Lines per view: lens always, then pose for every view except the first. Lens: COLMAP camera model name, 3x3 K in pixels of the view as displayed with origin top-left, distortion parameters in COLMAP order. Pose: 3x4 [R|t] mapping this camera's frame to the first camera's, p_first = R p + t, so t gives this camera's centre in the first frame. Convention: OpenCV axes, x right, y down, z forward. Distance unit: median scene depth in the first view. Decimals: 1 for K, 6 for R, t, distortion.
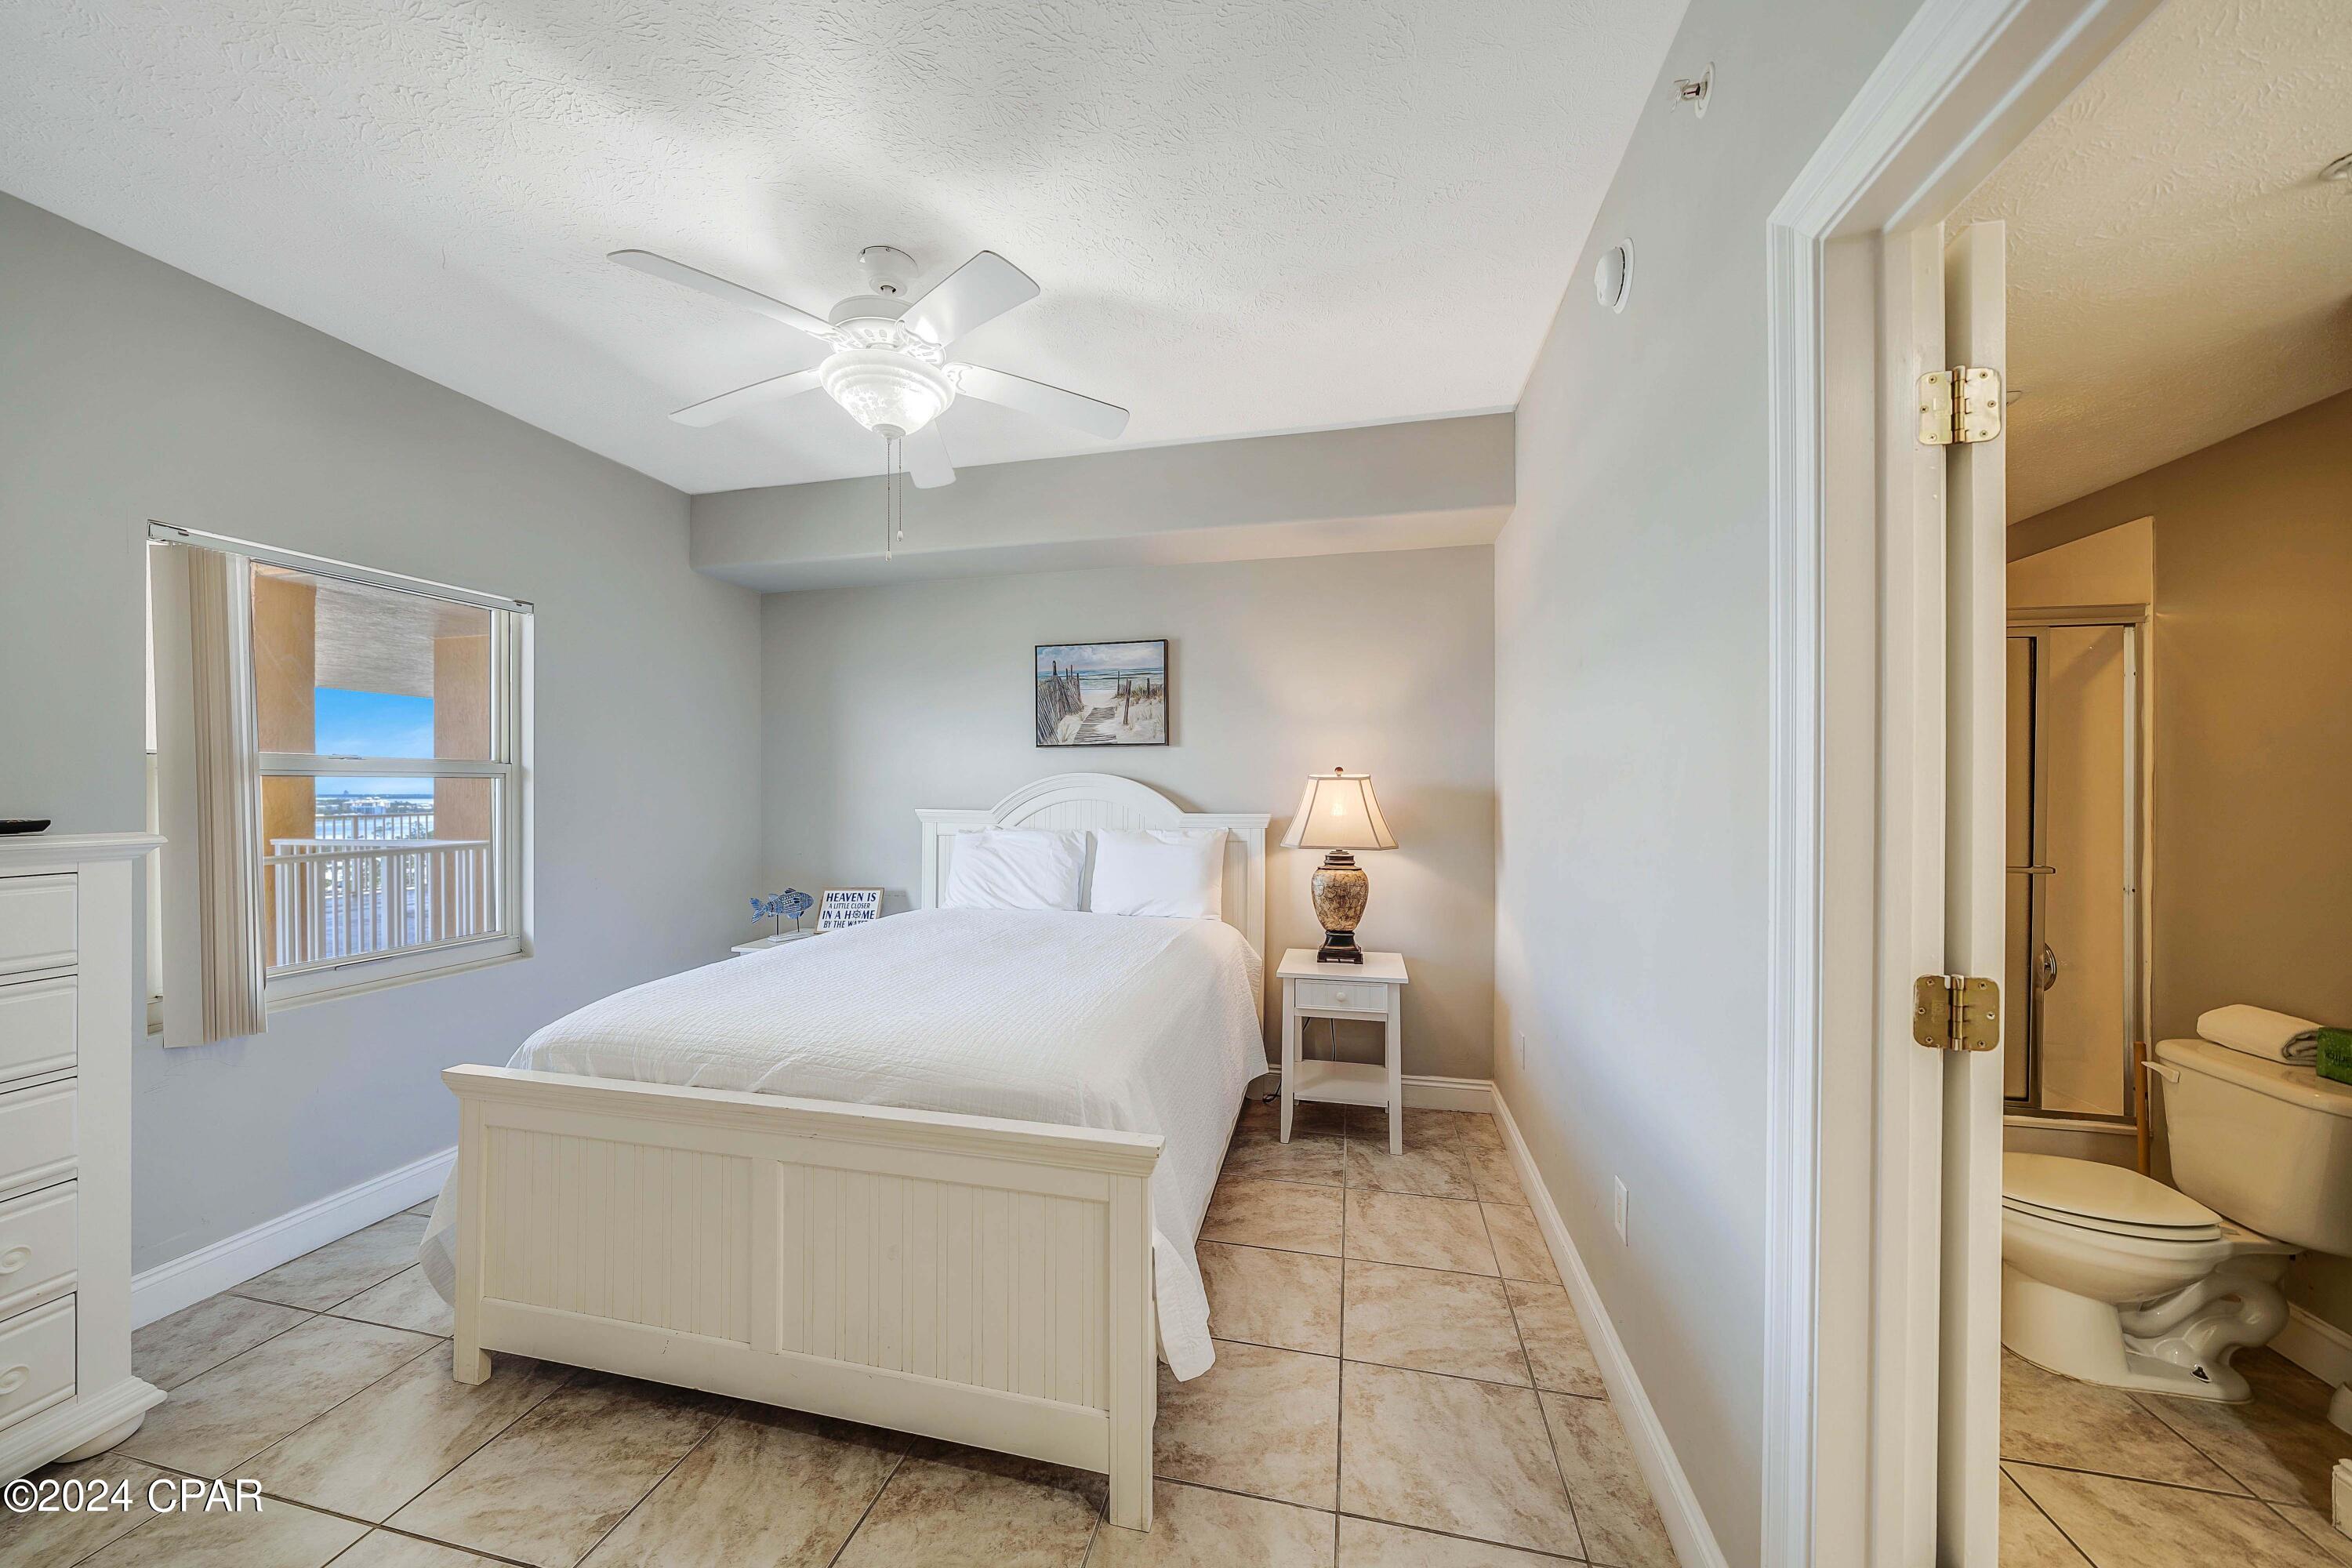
lens RADIAL K [[806.3, 0, 1160.8], [0, 806.3, 790.0], [0, 0, 1]] dist [-0.001529, -0.000146]
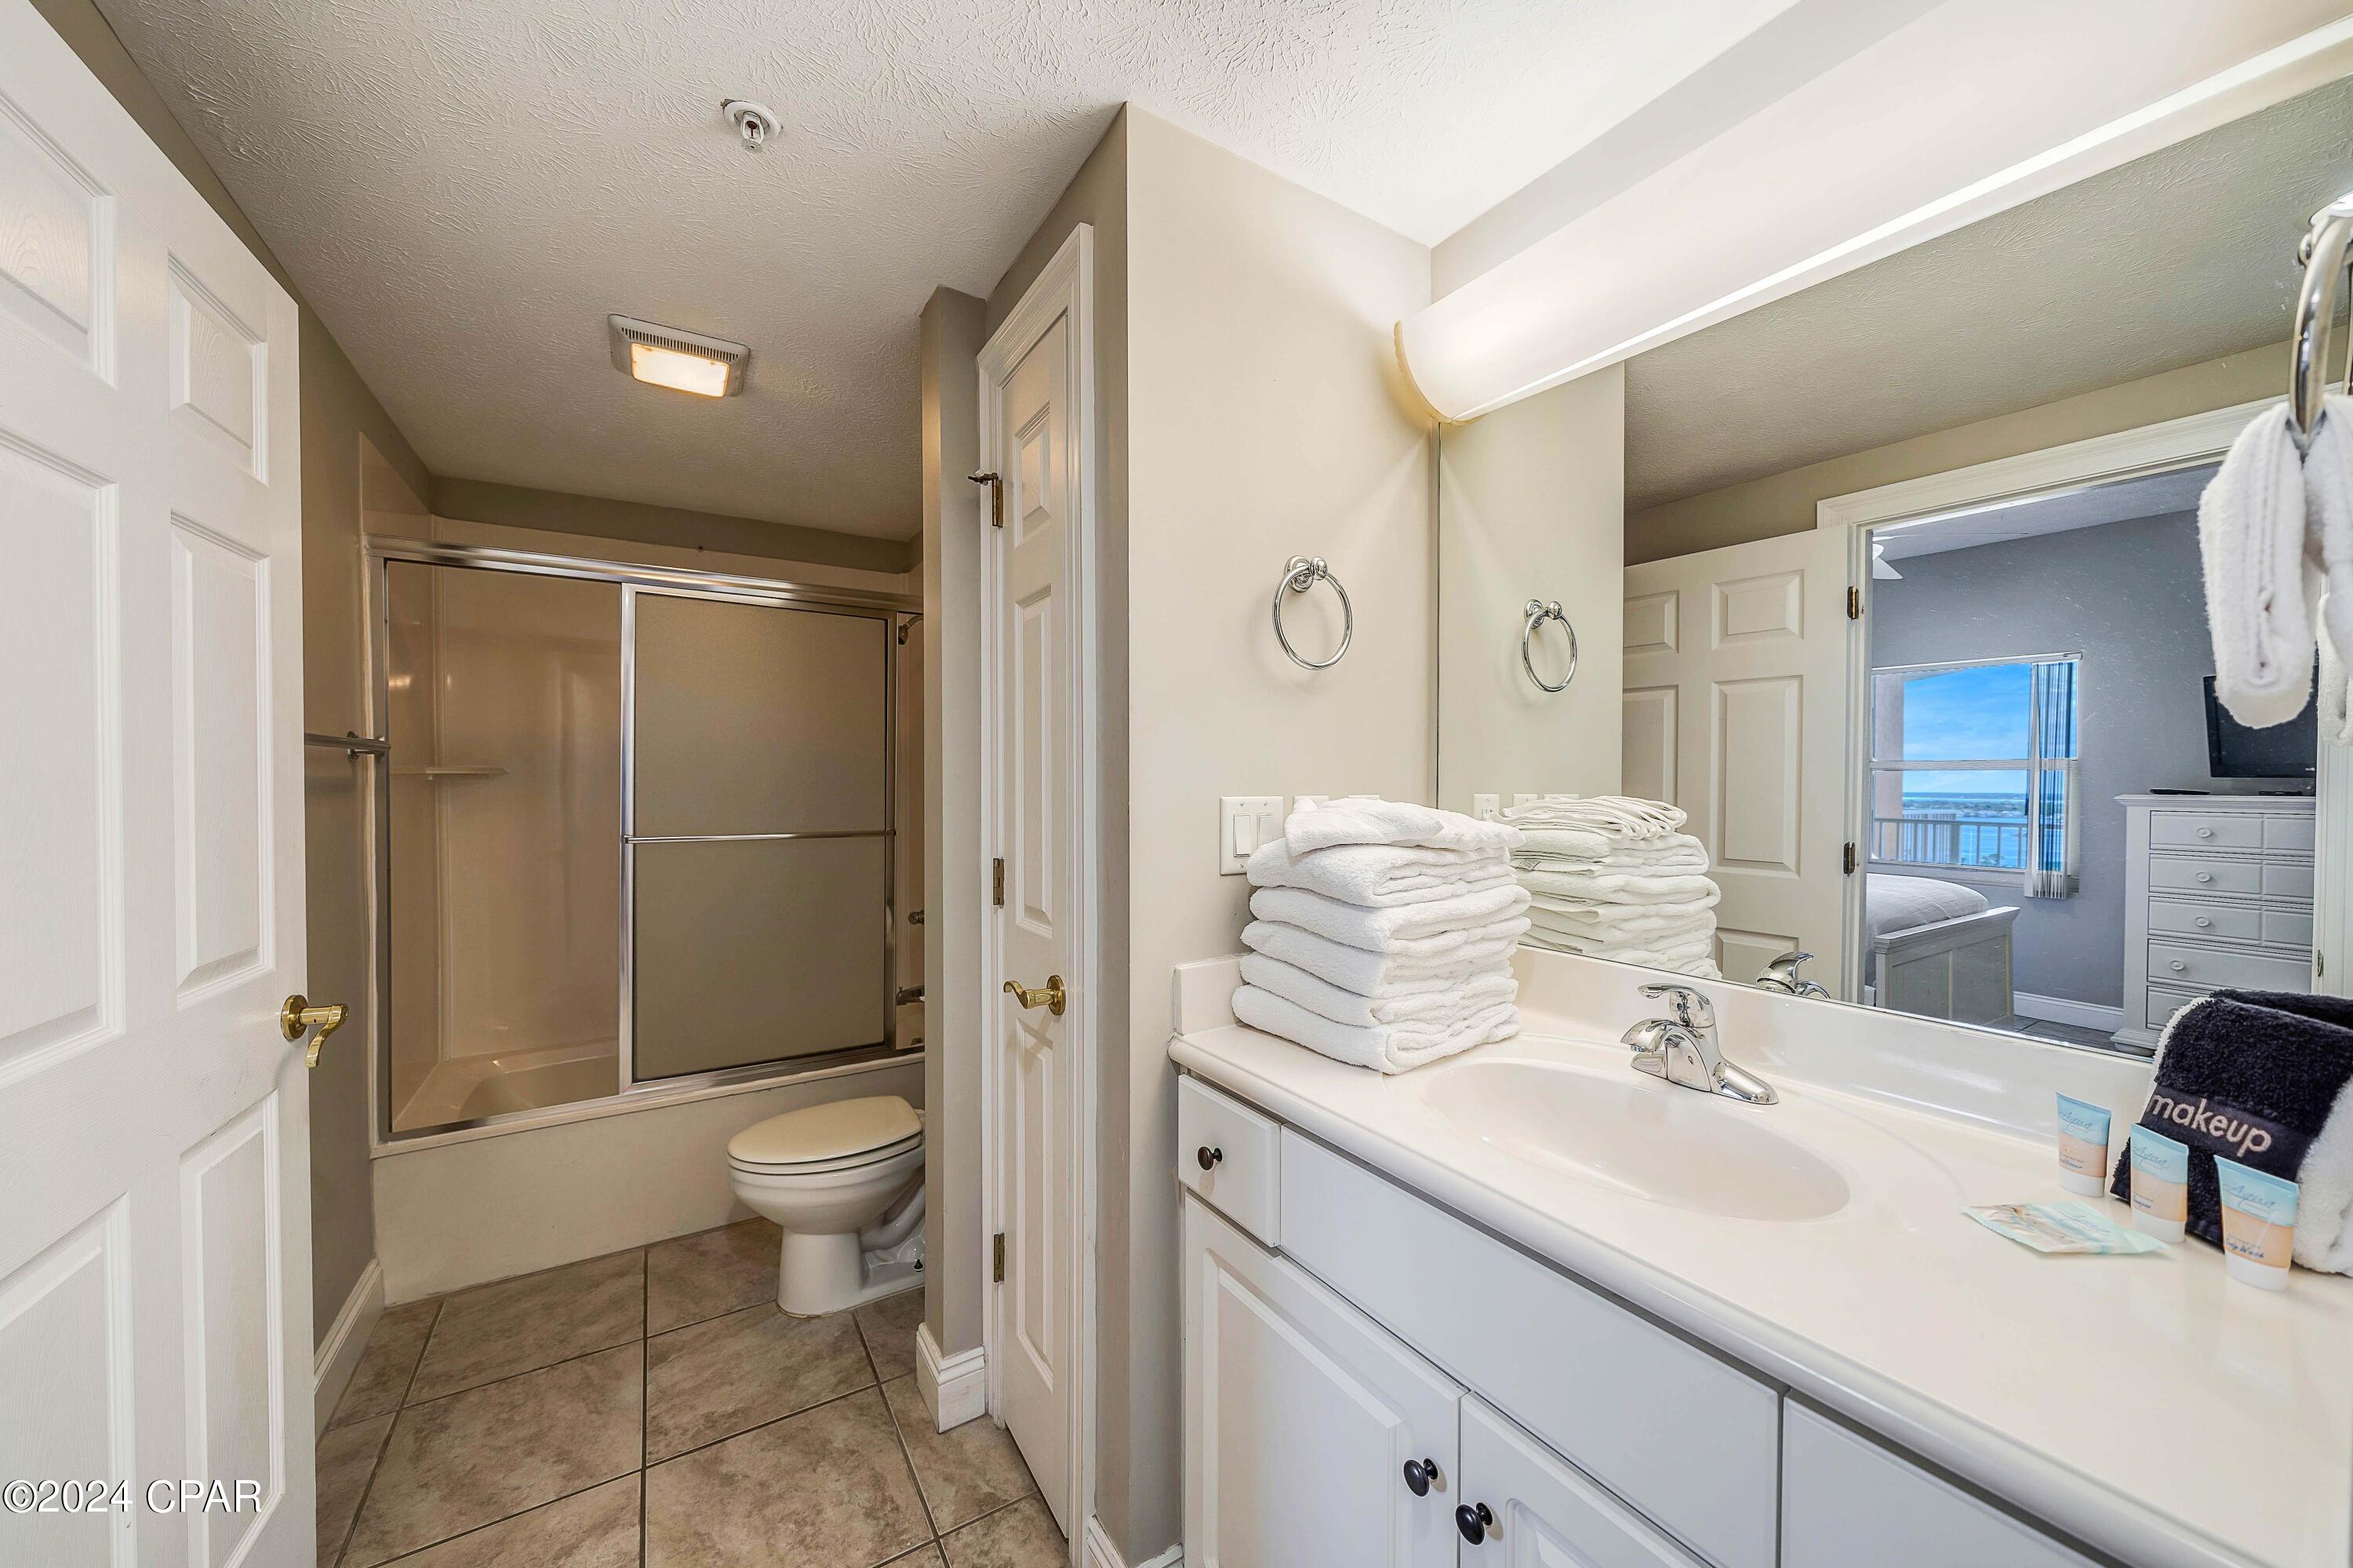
lens RADIAL K [[834.7, 0, 1147.1], [0, 834.7, 785.8], [0, 0, 1]] dist [-0.000623, -0.000194]
pose [[0.722540, -0.008519, 0.691277, 0.695205], [0.003040, 0.999954, 0.009146, 0.031153], [-0.691322, -0.004507, 0.722532, -0.082722]]
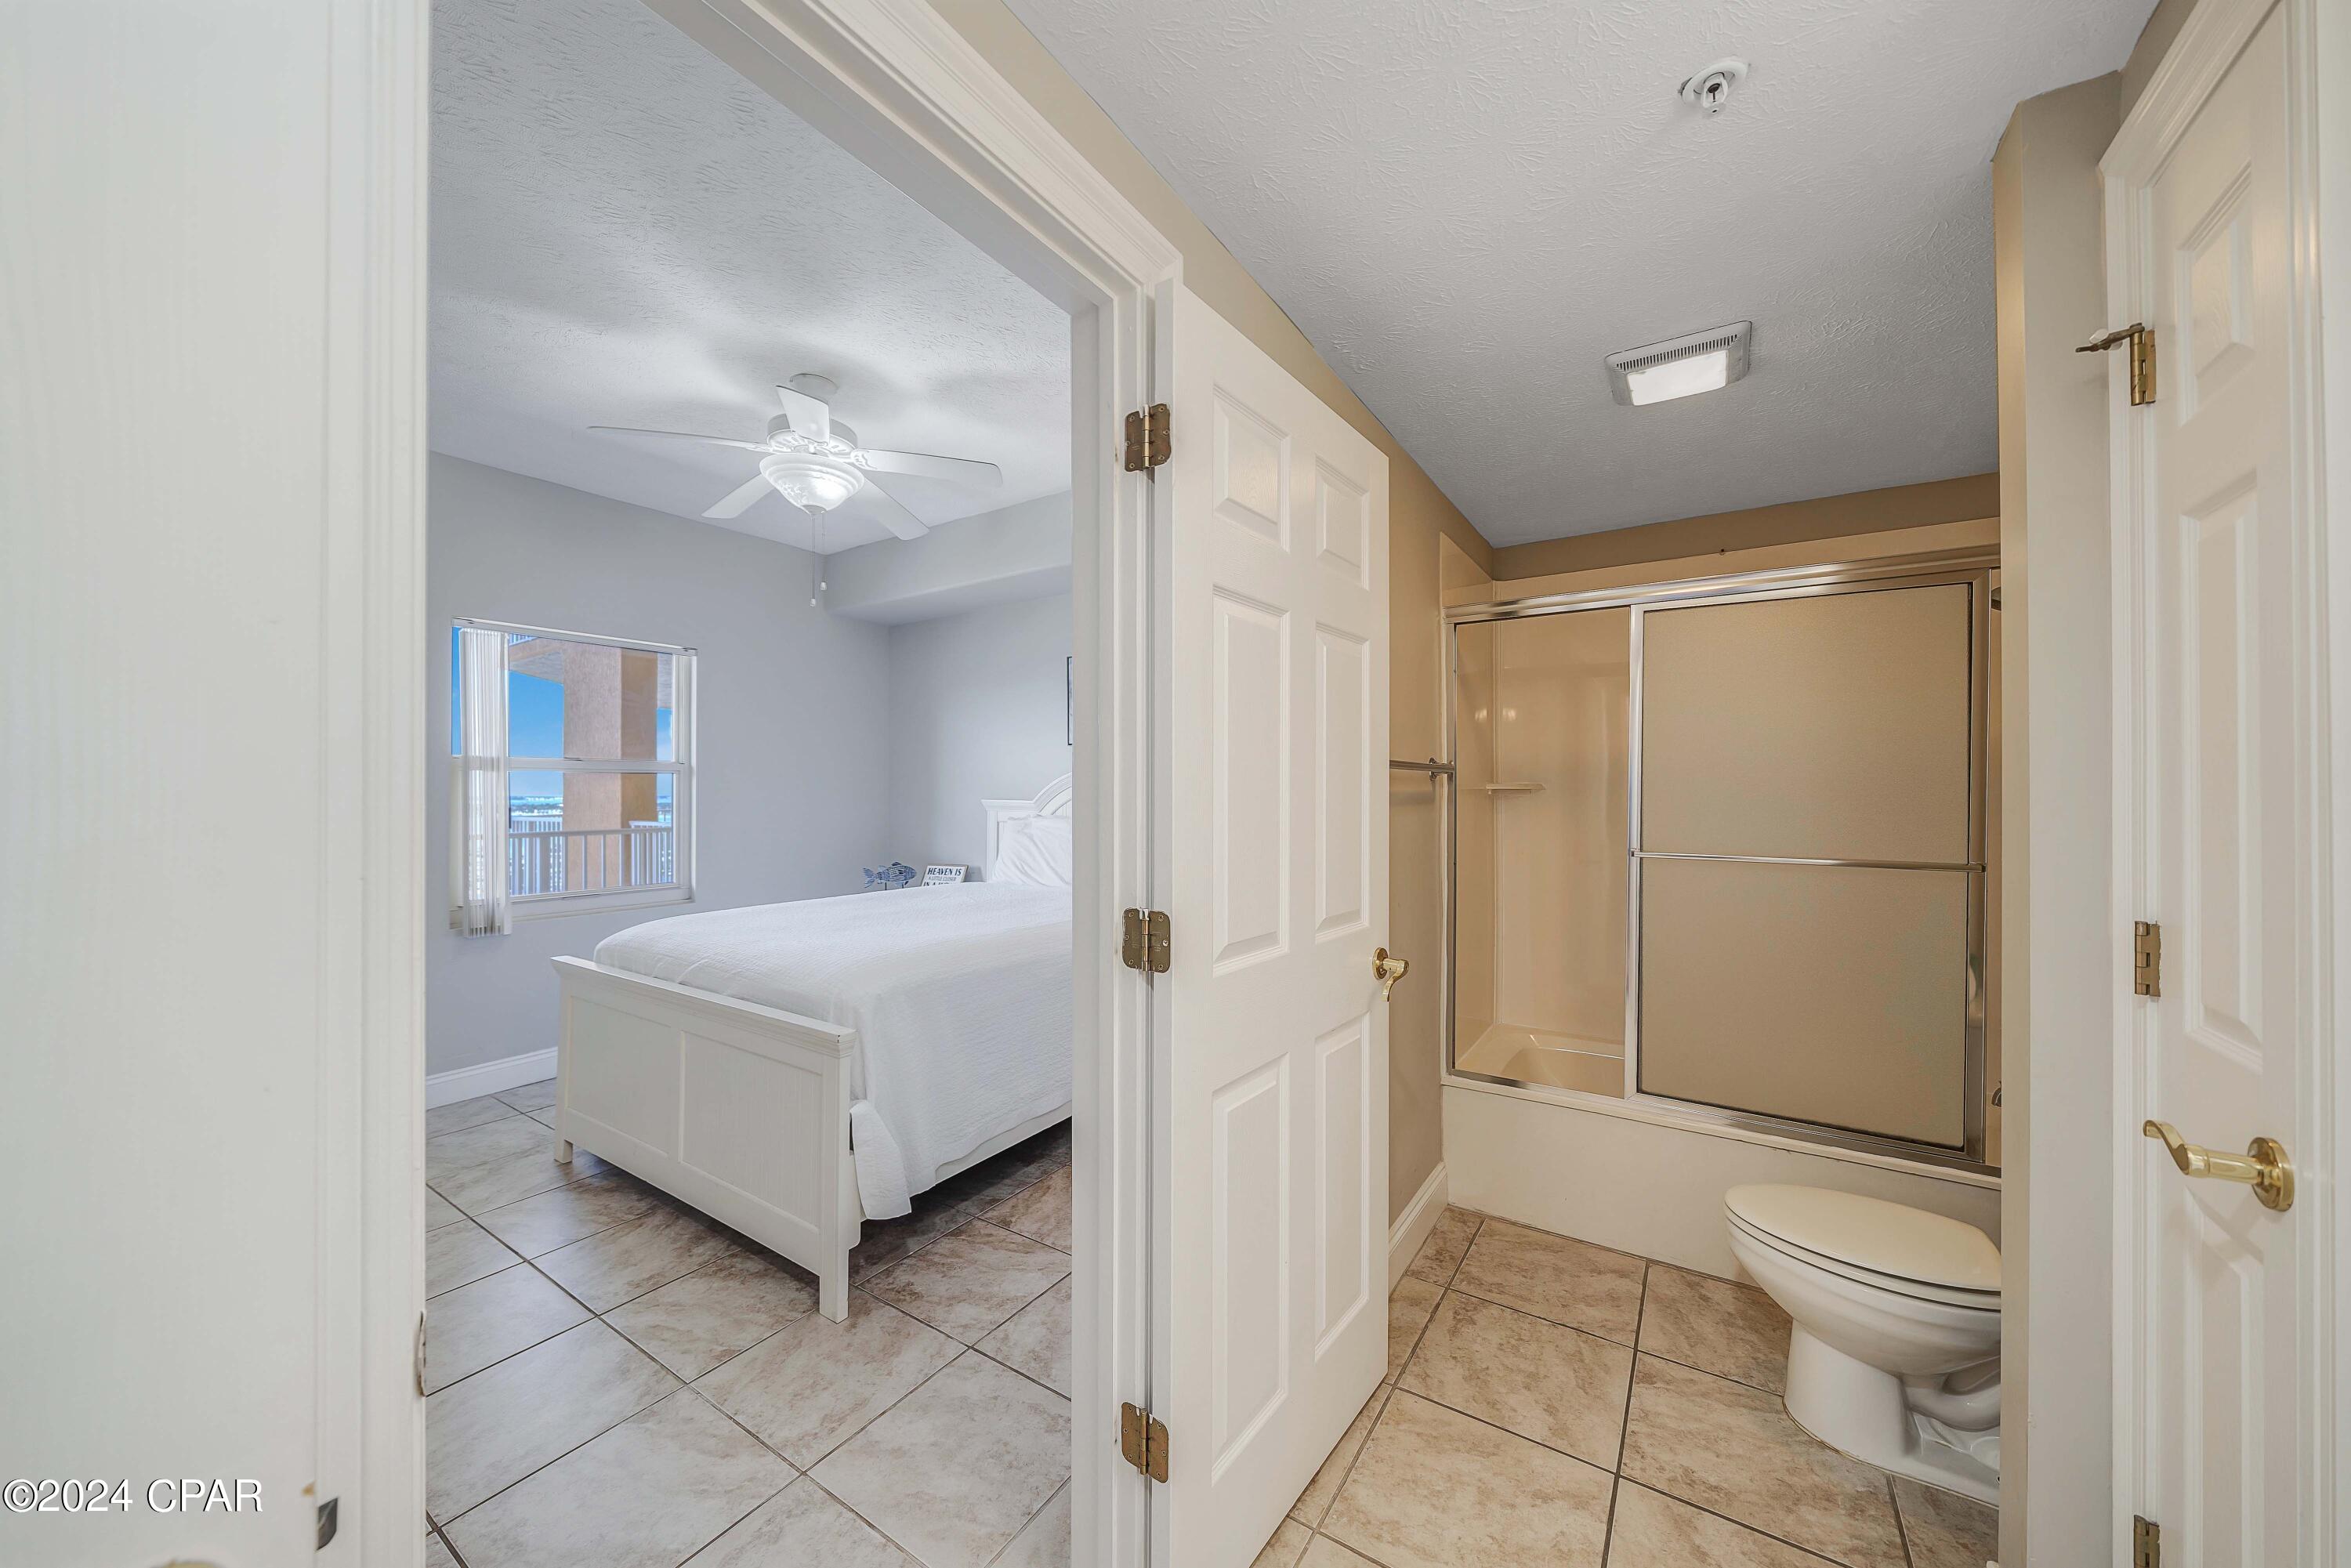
lens RADIAL K [[829.2, 0, 1175.5], [0, 829.2, 784.0], [0, 0, 1]] dist [-0.001499, 0.000005]
pose [[0.938094, -0.003130, -0.346367, 0.775827], [-0.000800, 0.999937, -0.011202, 0.029088], [0.346380, 0.010786, 0.938032, -0.086084]]
